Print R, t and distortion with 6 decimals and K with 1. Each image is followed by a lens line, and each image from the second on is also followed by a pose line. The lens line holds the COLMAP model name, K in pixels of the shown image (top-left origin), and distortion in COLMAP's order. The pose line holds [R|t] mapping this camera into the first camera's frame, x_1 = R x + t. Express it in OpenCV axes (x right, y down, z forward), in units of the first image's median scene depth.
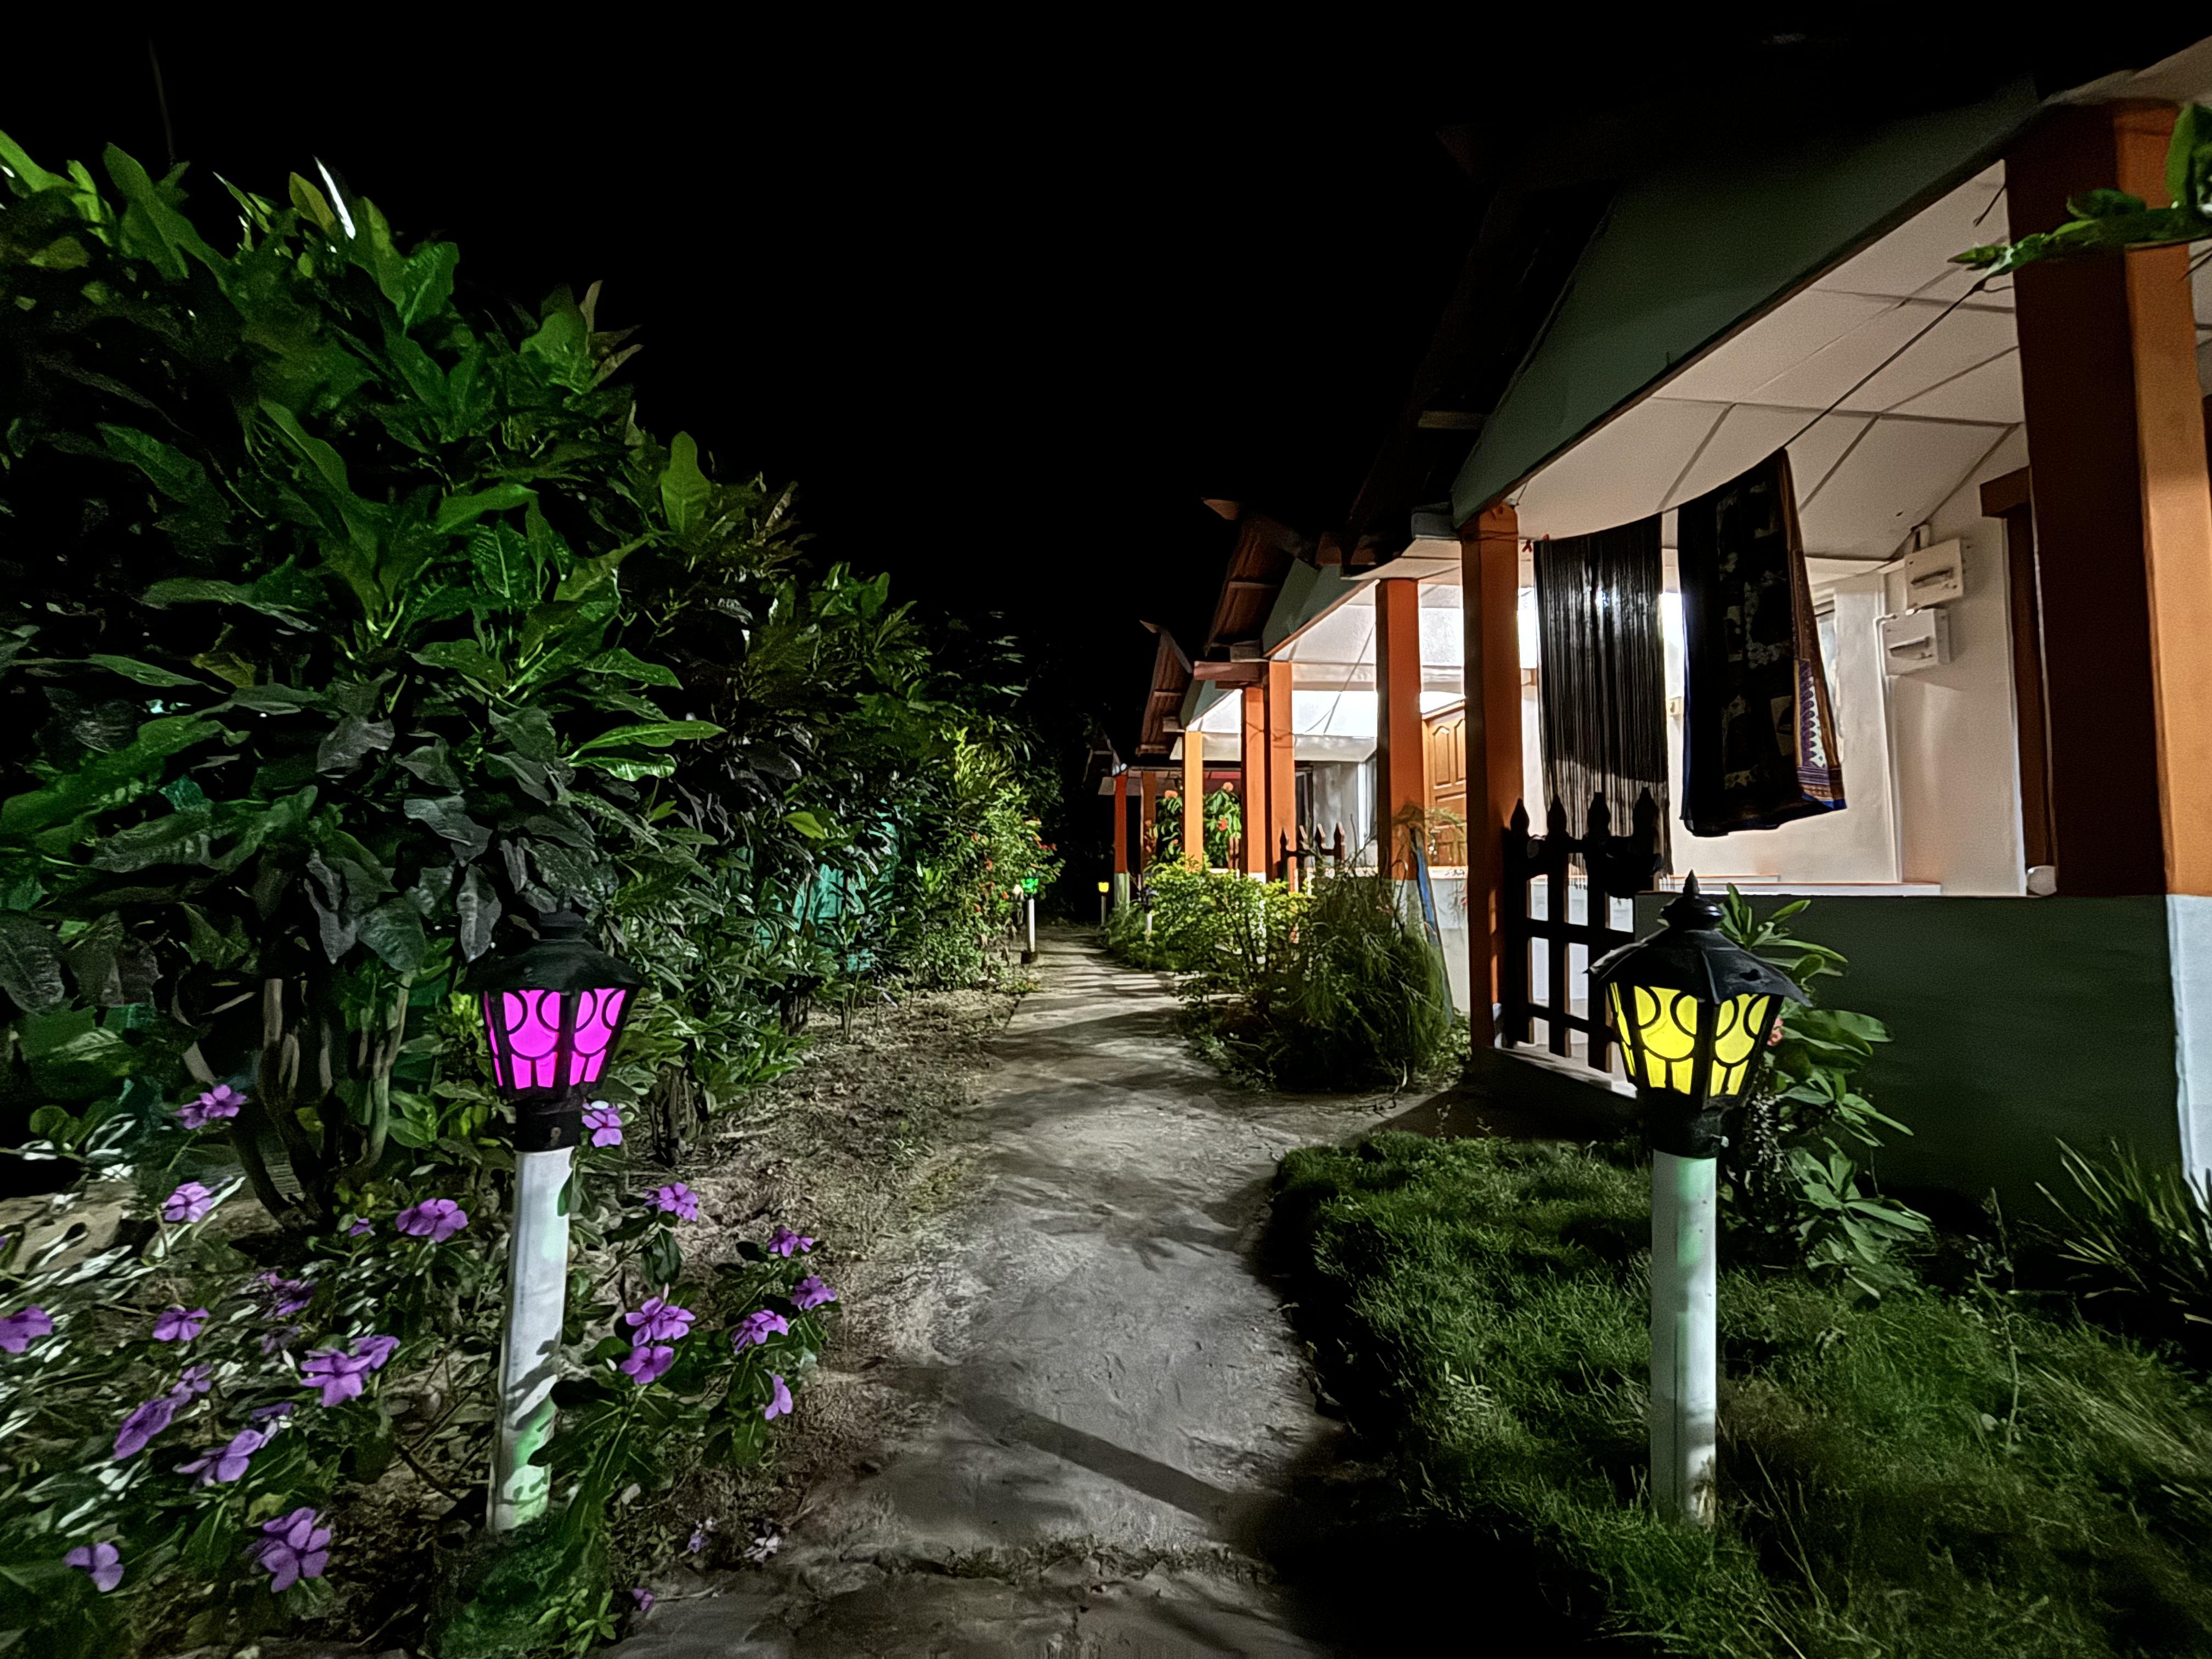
lens RADIAL K [[895.1, 0, 1104.7], [0, 895.1, 827.2], [0, 0, 1]] dist [-0.001709, -0.000380]
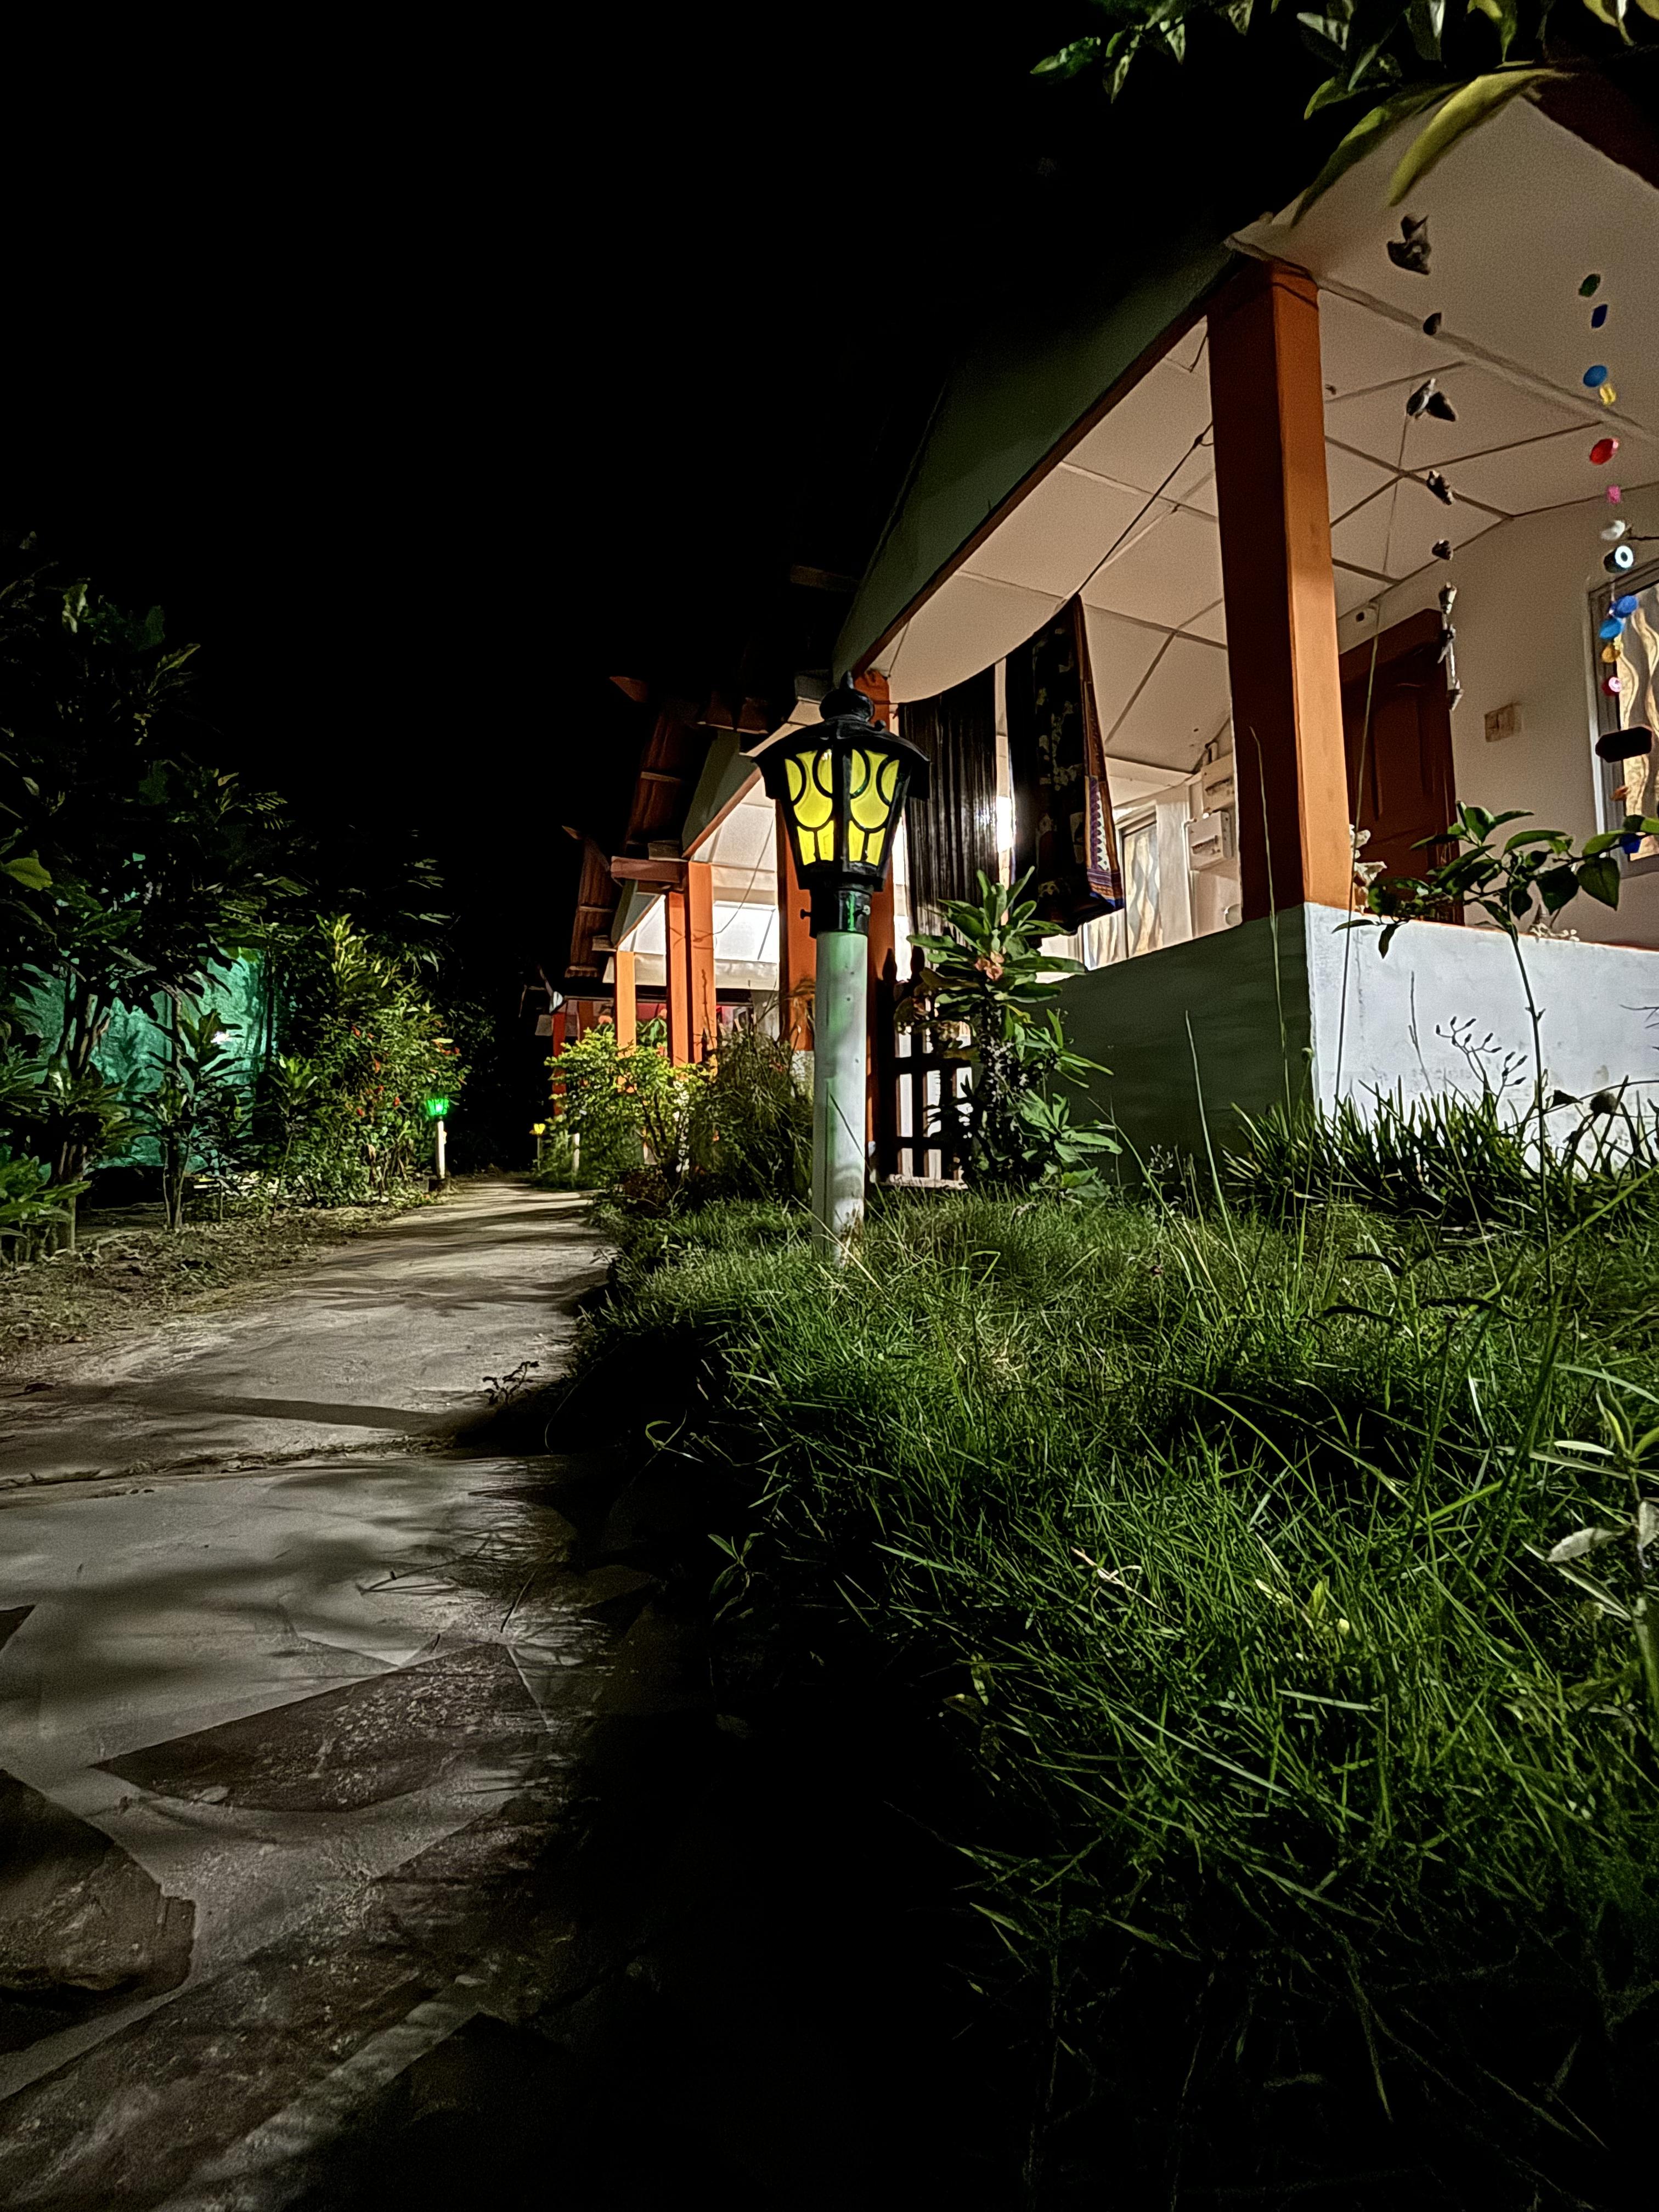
lens RADIAL K [[895.1, 0, 843.2], [0, 895.1, 1107.9], [0, 0, 1]] dist [-0.001709, -0.000380]
pose [[0.956193, -0.008149, 0.292622, 0.090438], [0.008553, 0.999963, -0.000101, 0.144073], [-0.292611, 0.002600, 0.956228, 0.005179]]
